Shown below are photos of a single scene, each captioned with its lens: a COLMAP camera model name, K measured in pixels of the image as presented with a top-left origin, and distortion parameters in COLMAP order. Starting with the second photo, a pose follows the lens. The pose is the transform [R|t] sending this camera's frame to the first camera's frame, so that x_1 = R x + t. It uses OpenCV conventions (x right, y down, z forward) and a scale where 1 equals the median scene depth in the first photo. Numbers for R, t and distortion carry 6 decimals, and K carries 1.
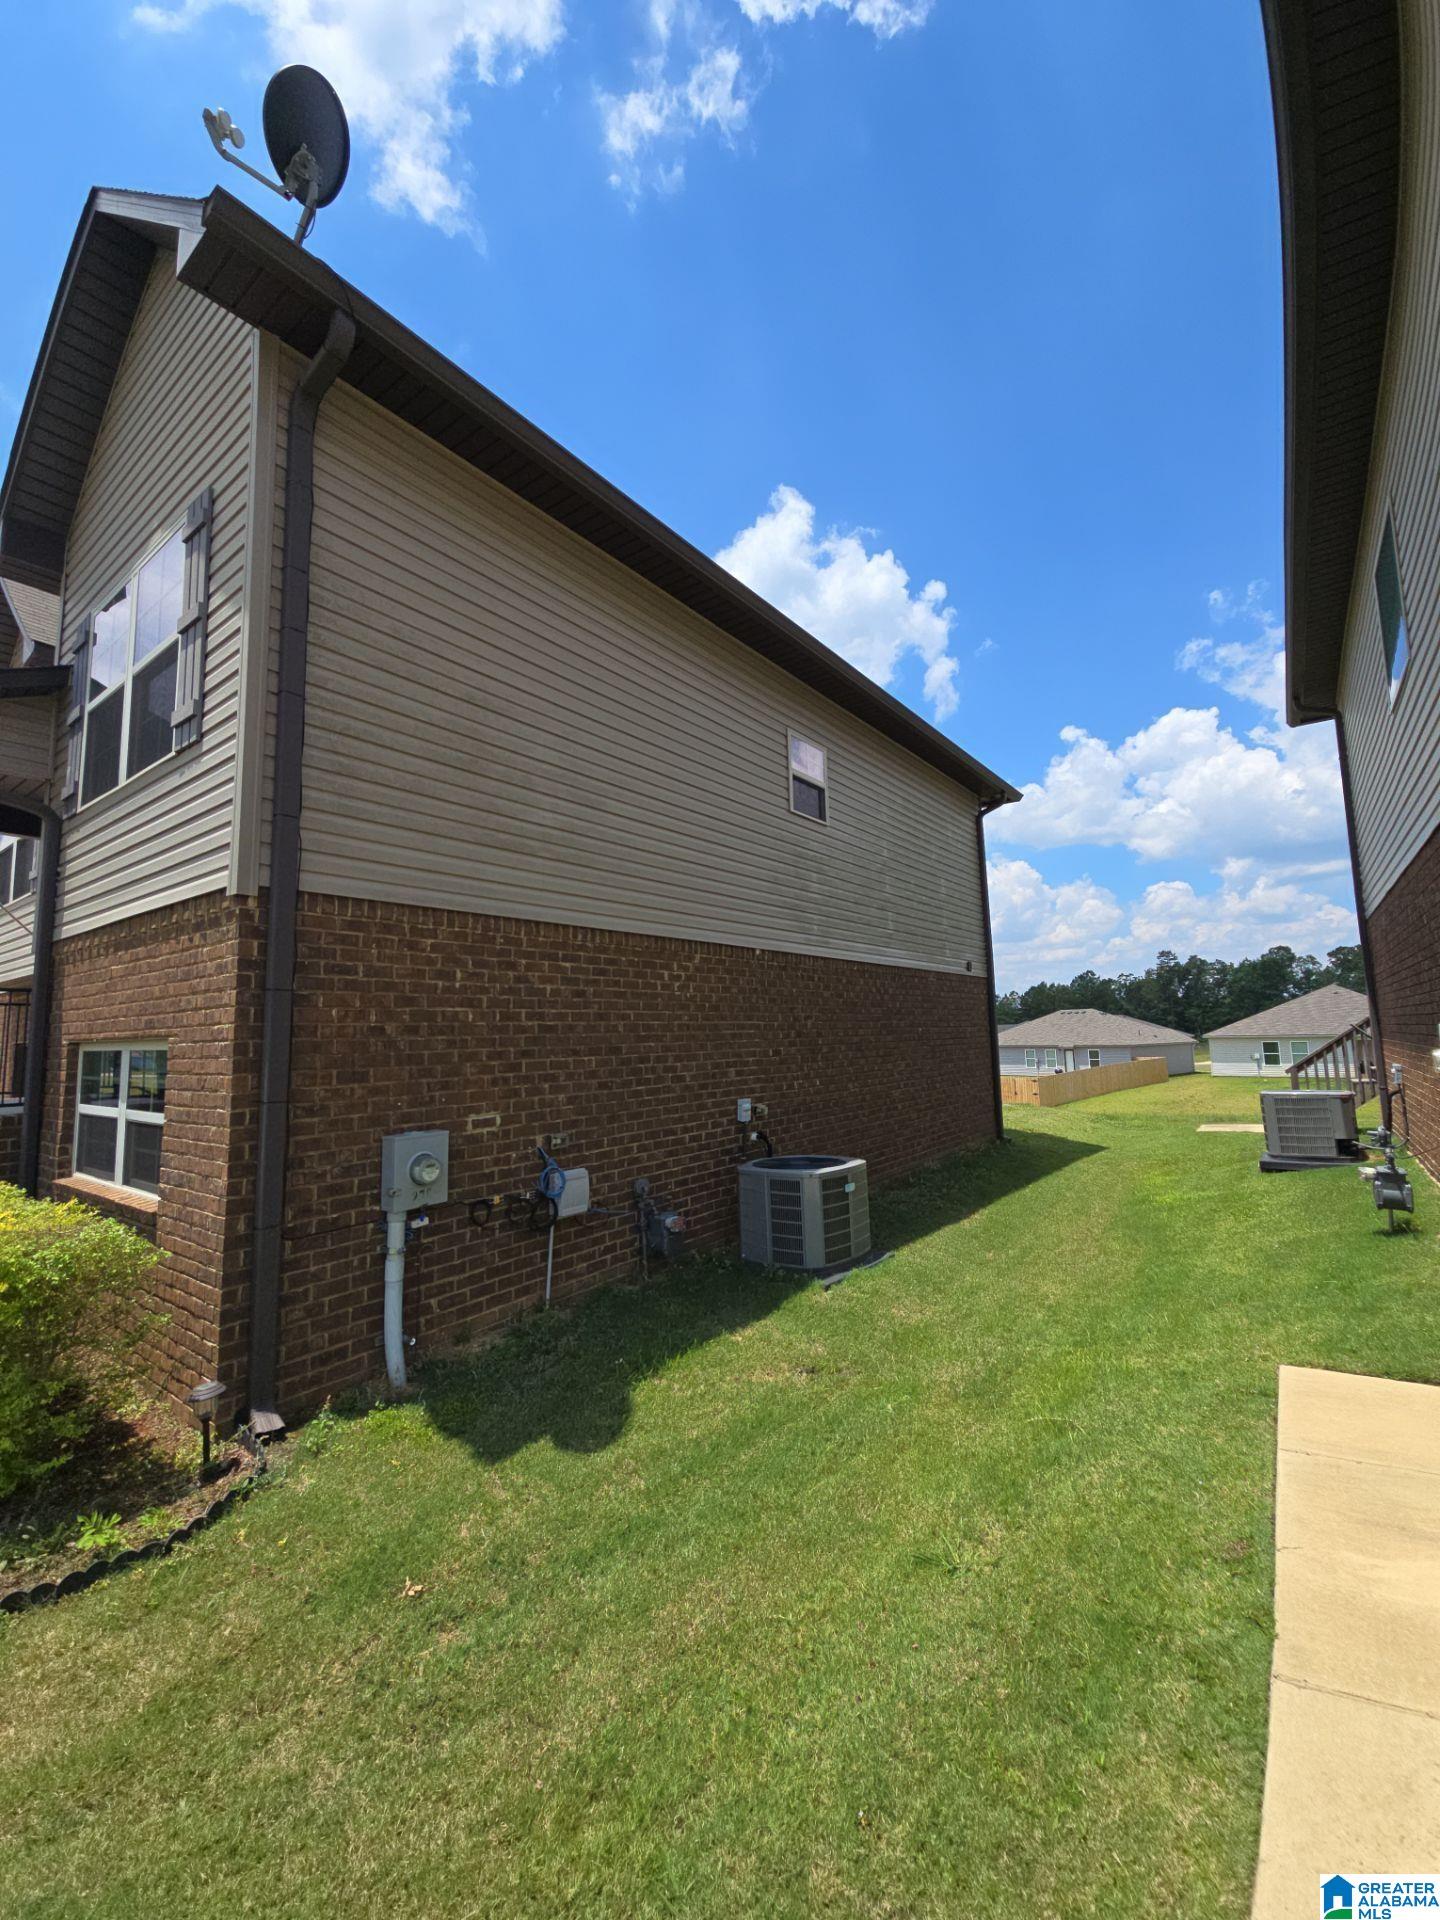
lens RADIAL K [[784.2, 0, 723.9], [0, 784.2, 948.3], [0, 0, 1]] dist [0.011811, -0.007798]
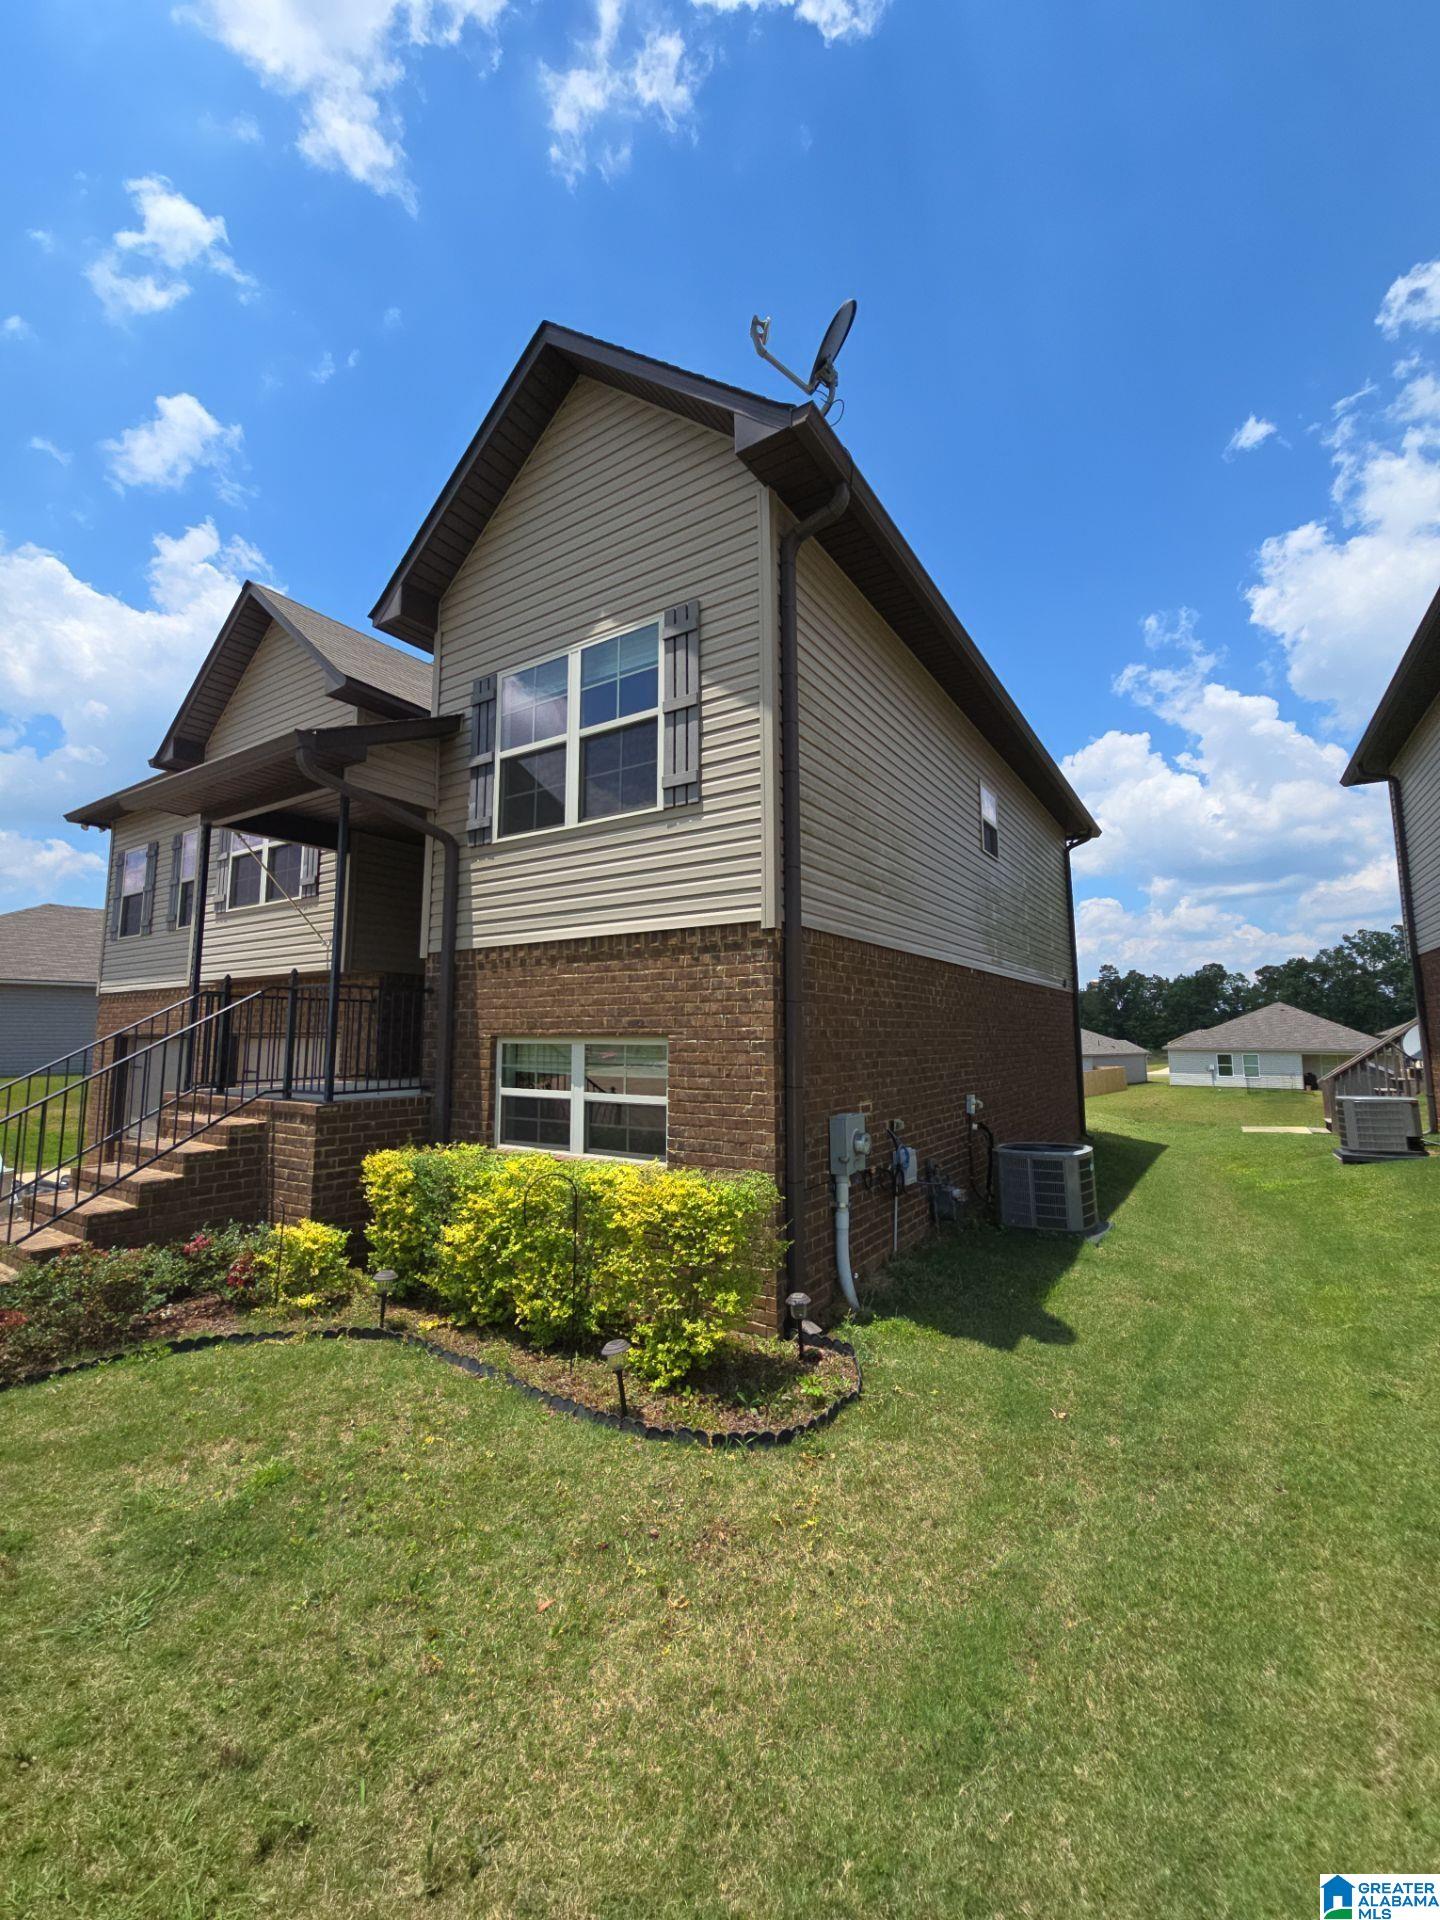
lens RADIAL K [[784.2, 0, 711.2], [0, 784.2, 956.9], [0, 0, 1]] dist [0.011811, -0.007798]
pose [[0.997592, 0.028045, 0.063435, -0.266510], [-0.028601, 0.999560, 0.007865, -0.009586], [-0.063187, -0.009660, 0.997955, -0.098235]]
